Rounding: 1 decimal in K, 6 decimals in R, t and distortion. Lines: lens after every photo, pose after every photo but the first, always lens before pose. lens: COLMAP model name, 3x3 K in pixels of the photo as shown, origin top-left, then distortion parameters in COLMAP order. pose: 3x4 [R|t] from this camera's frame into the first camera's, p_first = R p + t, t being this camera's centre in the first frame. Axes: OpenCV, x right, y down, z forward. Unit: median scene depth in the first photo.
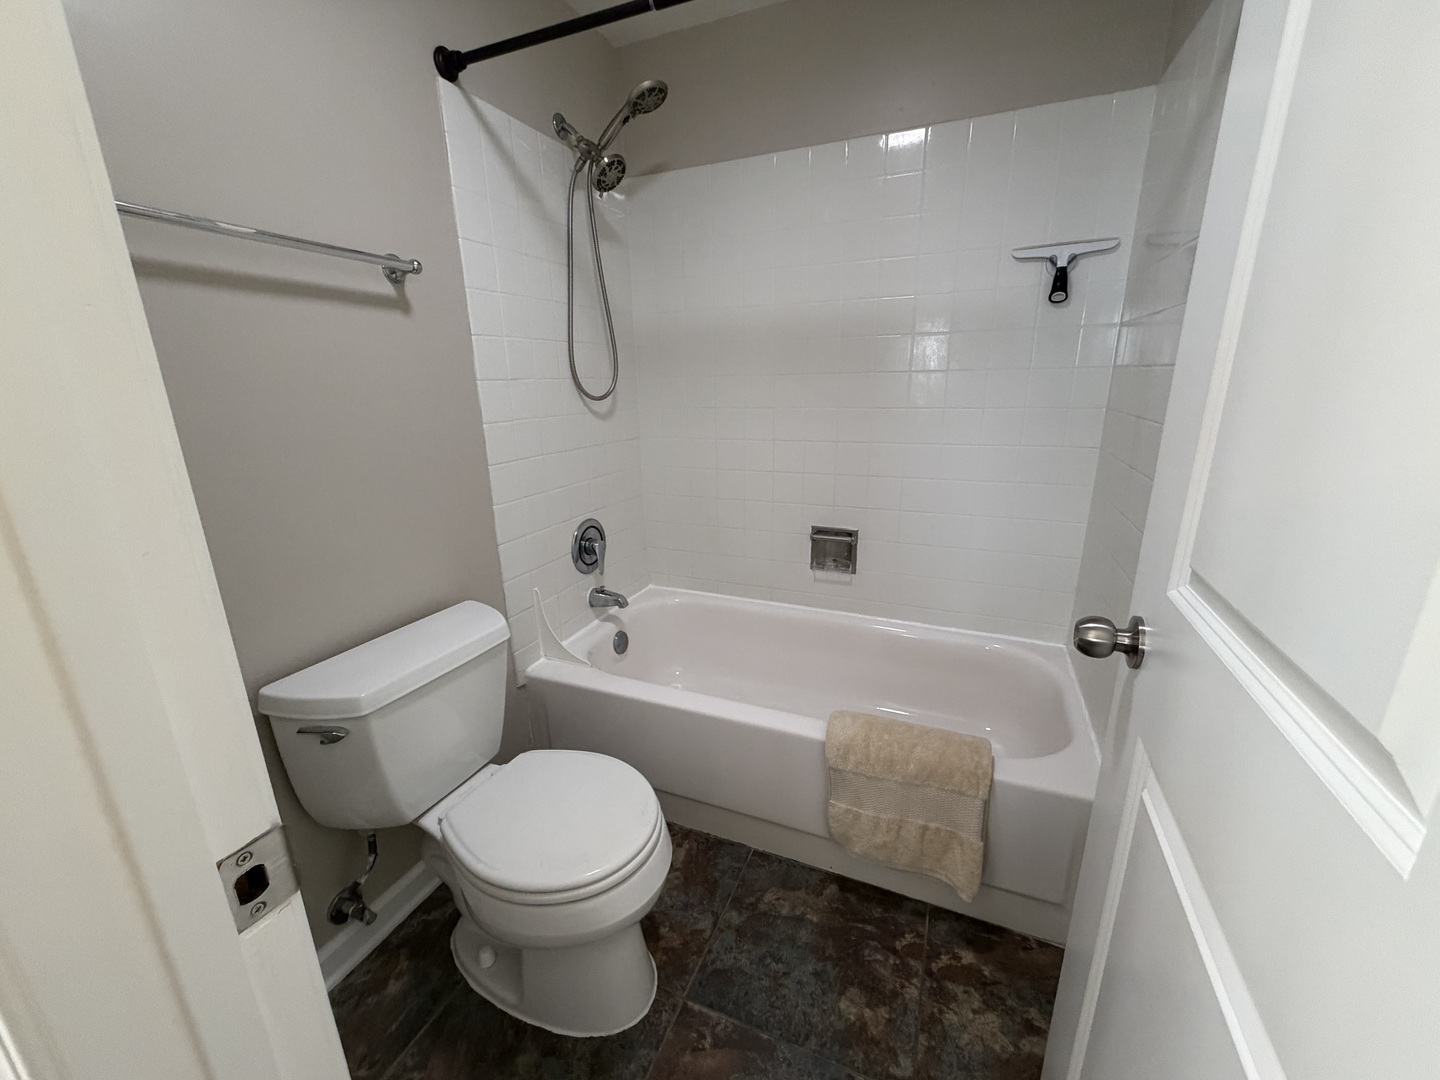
lens RADIAL K [[575.4, 0, 724.0], [0, 575.4, 540.9], [0, 0, 1]] dist [0.004372, -0.000744]
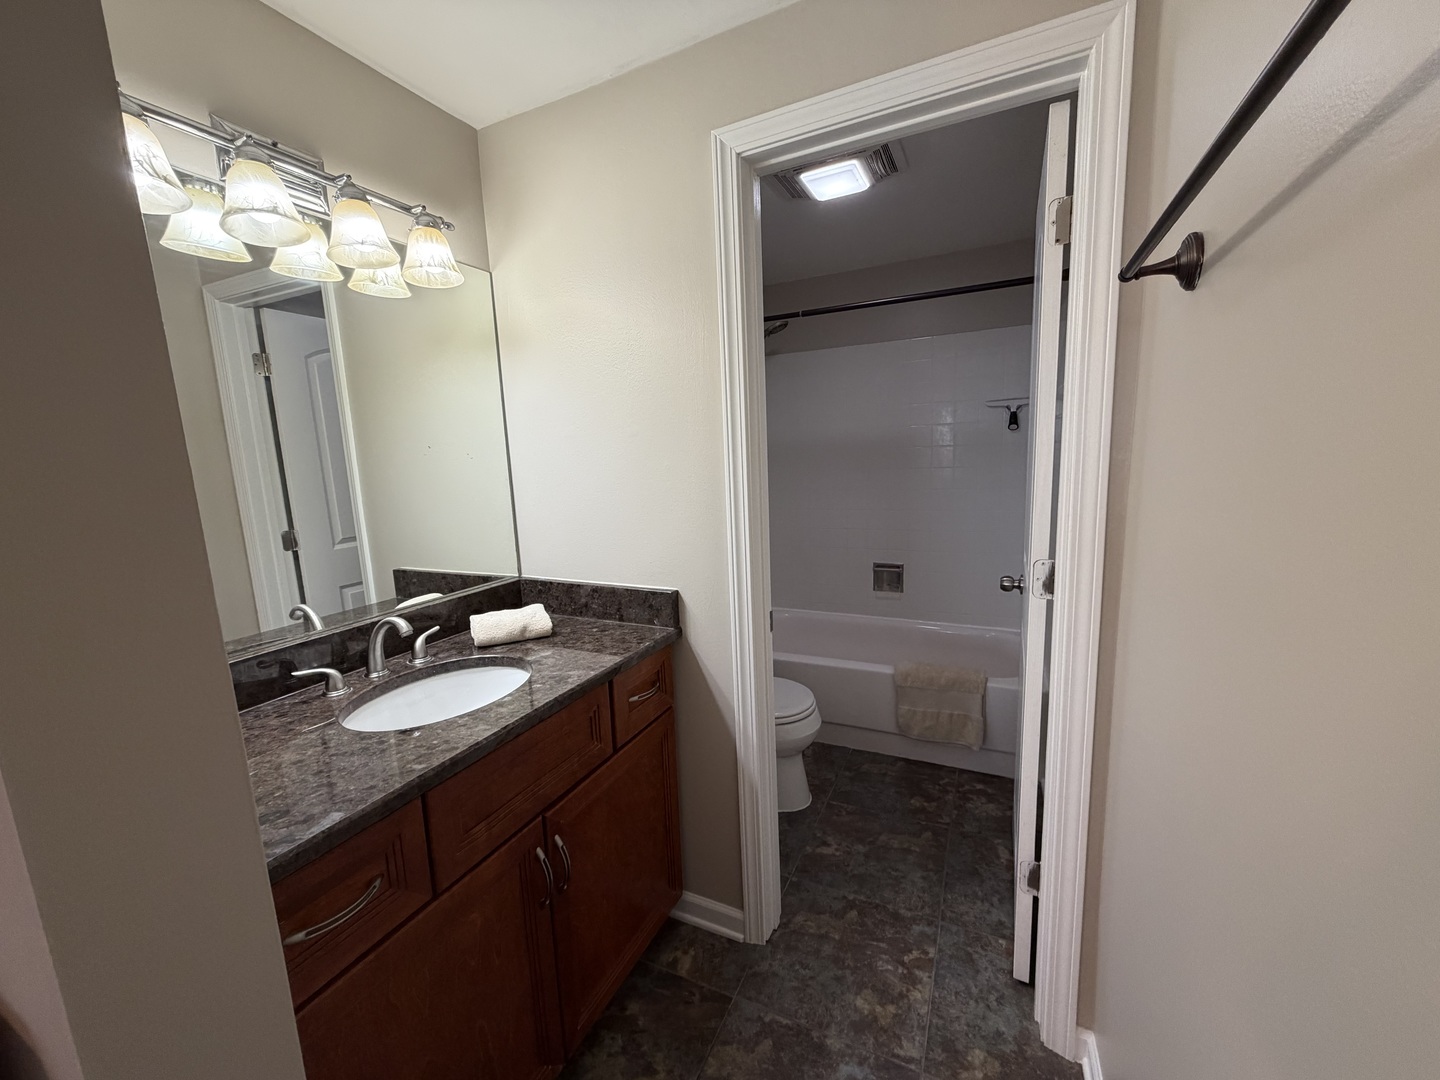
lens RADIAL K [[575.4, 0, 723.5], [0, 575.4, 541.1], [0, 0, 1]] dist [0.004372, -0.000744]
pose [[0.998482, -0.018706, -0.051805, -0.263843], [0.012833, 0.993686, -0.111459, 0.132093], [0.053563, 0.110625, 0.992418, -0.890133]]
